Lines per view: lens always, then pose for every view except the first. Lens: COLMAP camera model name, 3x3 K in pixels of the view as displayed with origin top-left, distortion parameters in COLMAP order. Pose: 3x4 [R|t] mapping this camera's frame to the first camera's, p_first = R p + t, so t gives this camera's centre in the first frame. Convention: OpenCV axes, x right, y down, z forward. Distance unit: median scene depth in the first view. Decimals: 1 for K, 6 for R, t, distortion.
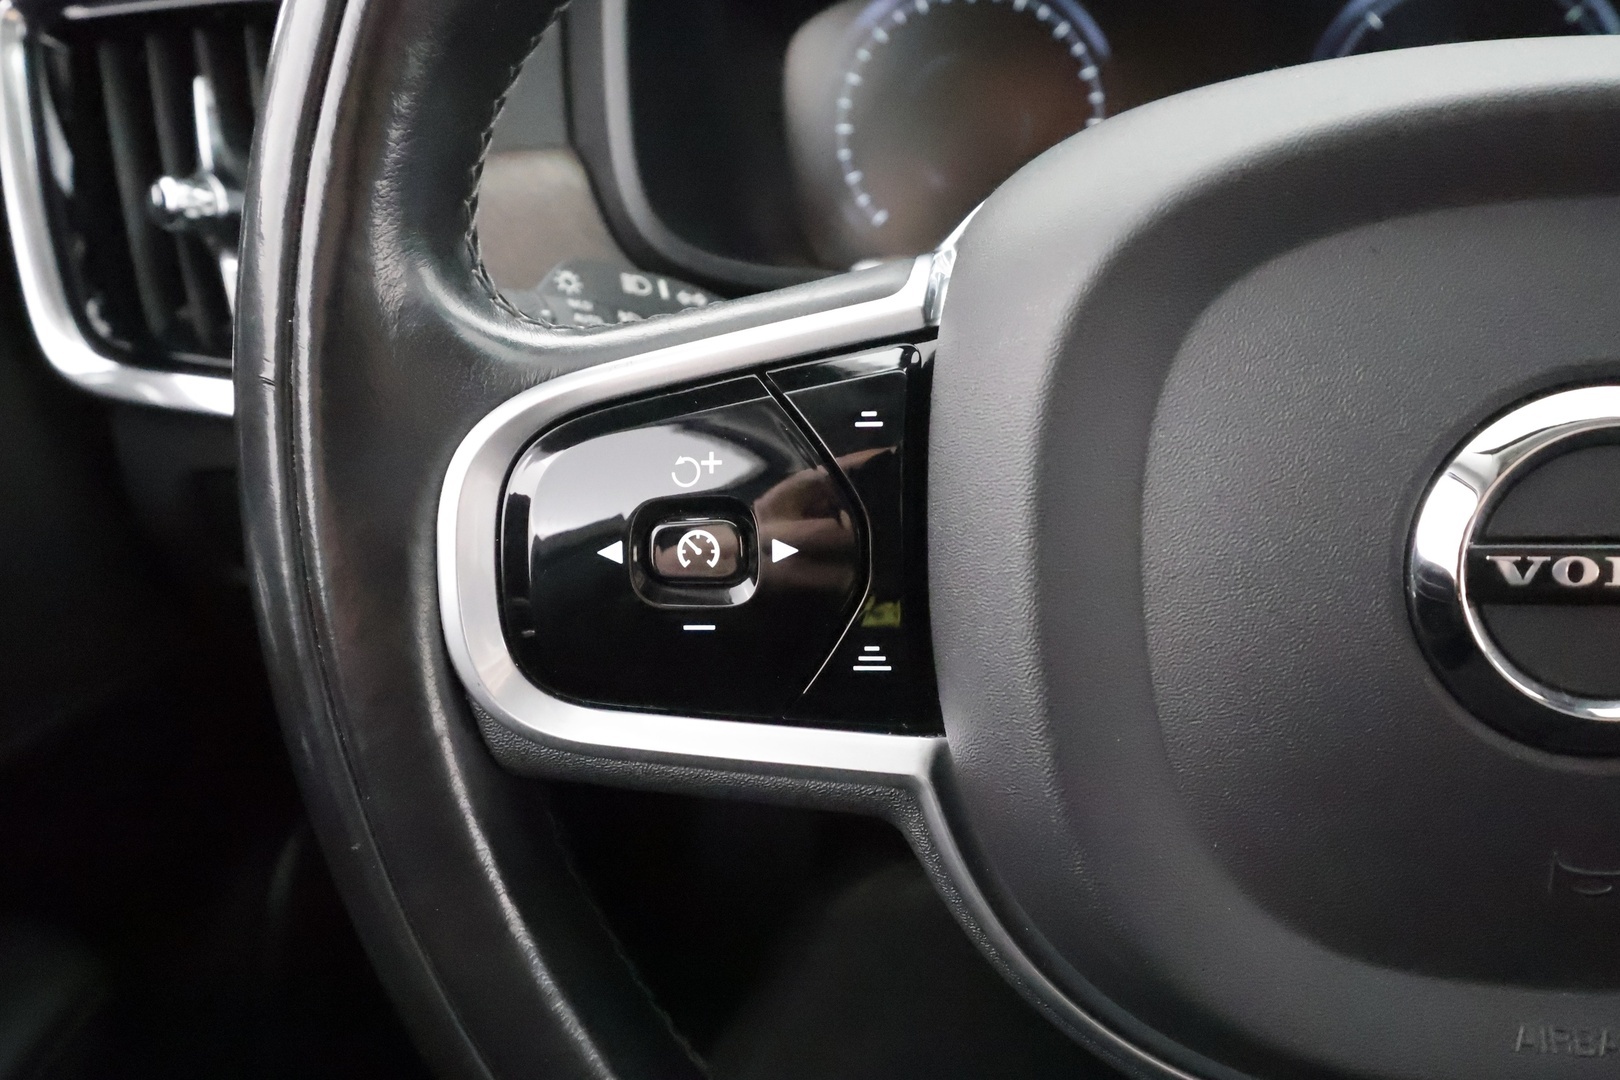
lens RADIAL K [[1286.6, 0, 810.0], [0, 1286.6, 540.0], [0, 0, 1]] dist [-0.001499, -0.001769]
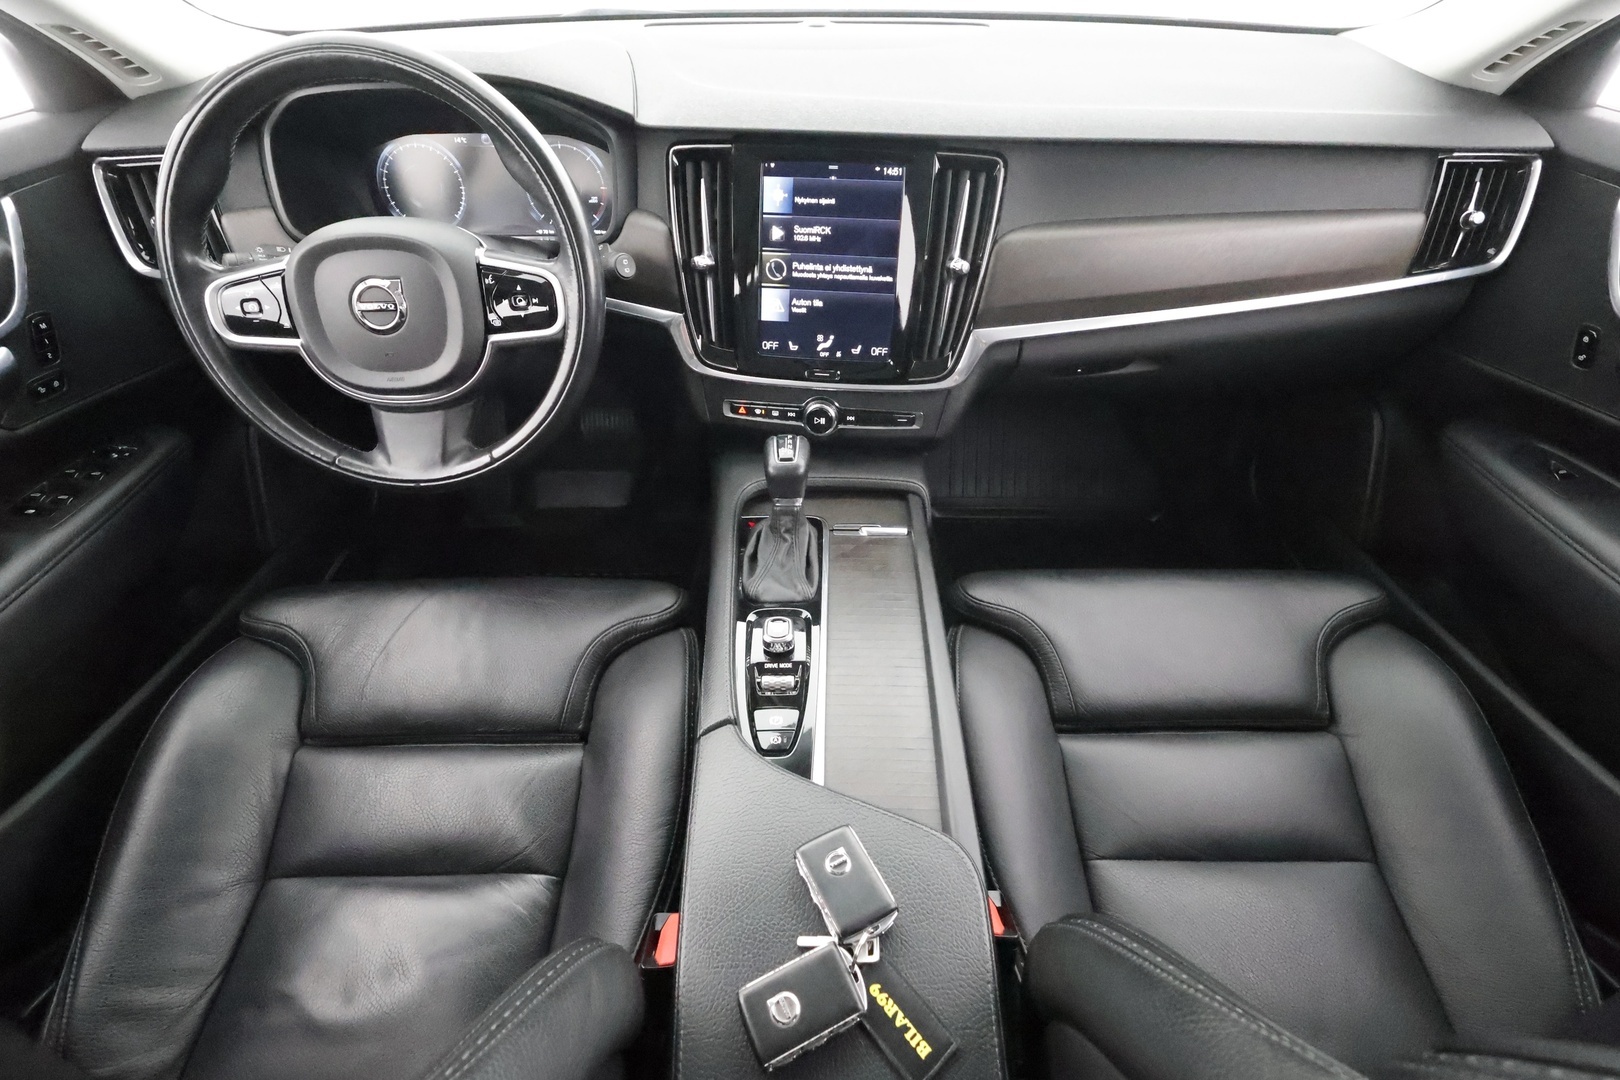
lens RADIAL K [[754.1, 0, 810.0], [0, 754.1, 540.0], [0, 0, 1]] dist [0.000377, 0.000695]
pose [[0.989662, -0.056919, 0.131644, 1.927994], [0.022871, 0.968764, 0.246929, 0.241726], [-0.141587, -0.241365, 0.960050, -2.955930]]
